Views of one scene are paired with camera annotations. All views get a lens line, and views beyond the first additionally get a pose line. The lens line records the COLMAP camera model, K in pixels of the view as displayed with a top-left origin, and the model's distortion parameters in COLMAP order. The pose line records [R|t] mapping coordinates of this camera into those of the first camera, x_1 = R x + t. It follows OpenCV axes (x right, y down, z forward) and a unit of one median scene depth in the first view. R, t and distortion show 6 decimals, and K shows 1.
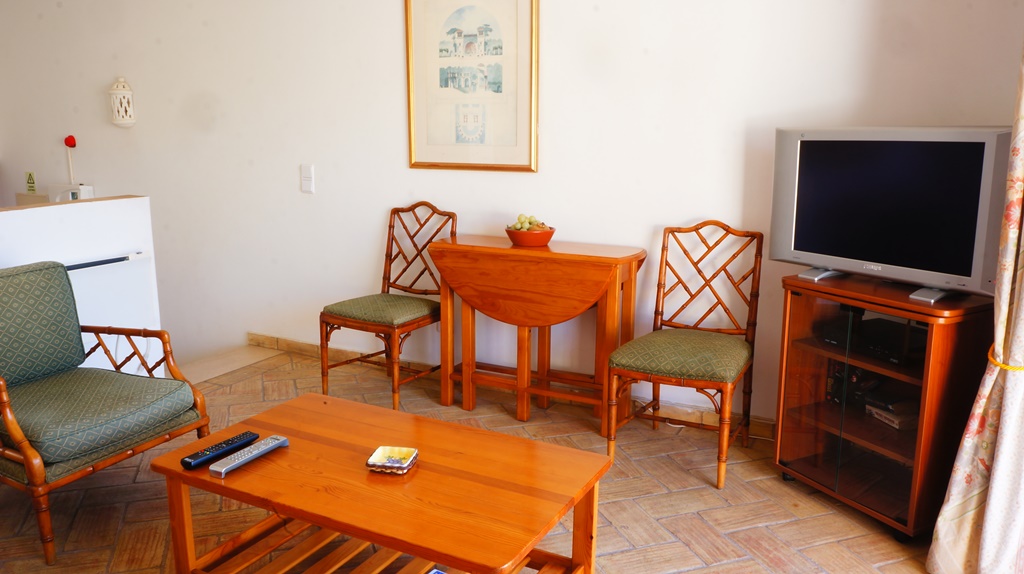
lens RADIAL K [[794.4, 0, 512.6], [0, 794.4, 289.9], [0, 0, 1]] dist [-0.020104, -0.004414]
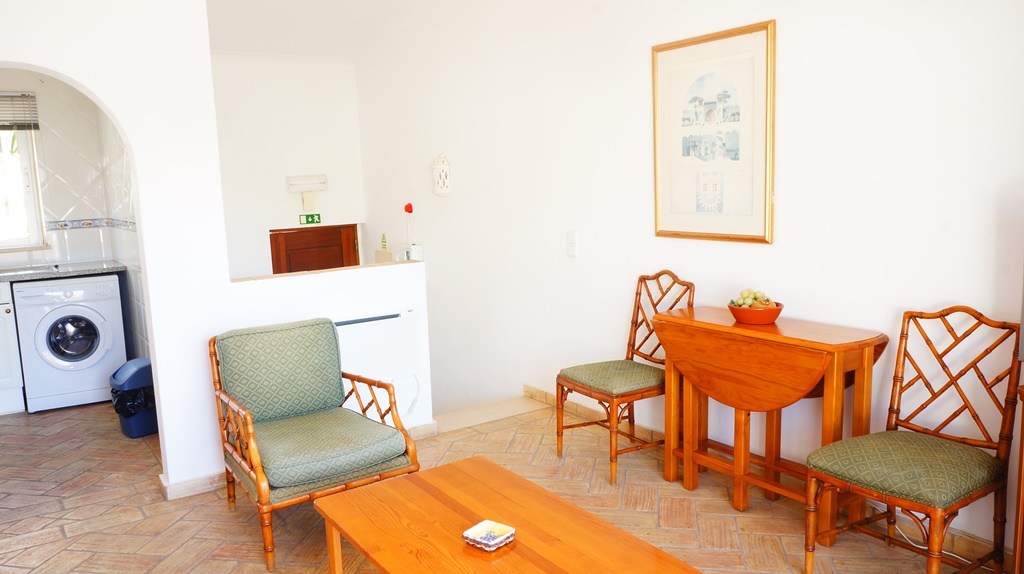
lens RADIAL K [[794.4, 0, 512.6], [0, 794.4, 289.9], [0, 0, 1]] dist [-0.020104, -0.004414]
pose [[0.880414, 0.033698, -0.473008, 0.202479], [-0.059325, 0.997462, -0.039362, -0.039191], [0.470481, 0.062716, 0.880179, 0.042404]]
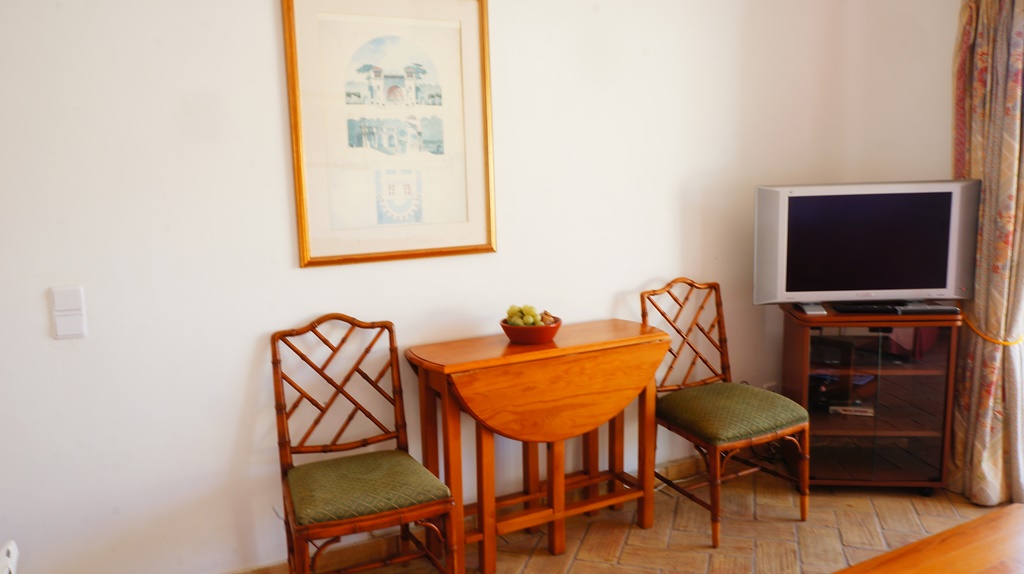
lens RADIAL K [[789.3, 0, 513.8], [0, 789.3, 289.3], [0, 0, 1]] dist [-0.029392, -0.001082]
pose [[0.565435, -0.145777, 0.811808, -0.607963], [0.195064, 0.979970, 0.040110, -0.138327], [-0.801395, 0.135675, 0.582545, 0.520945]]
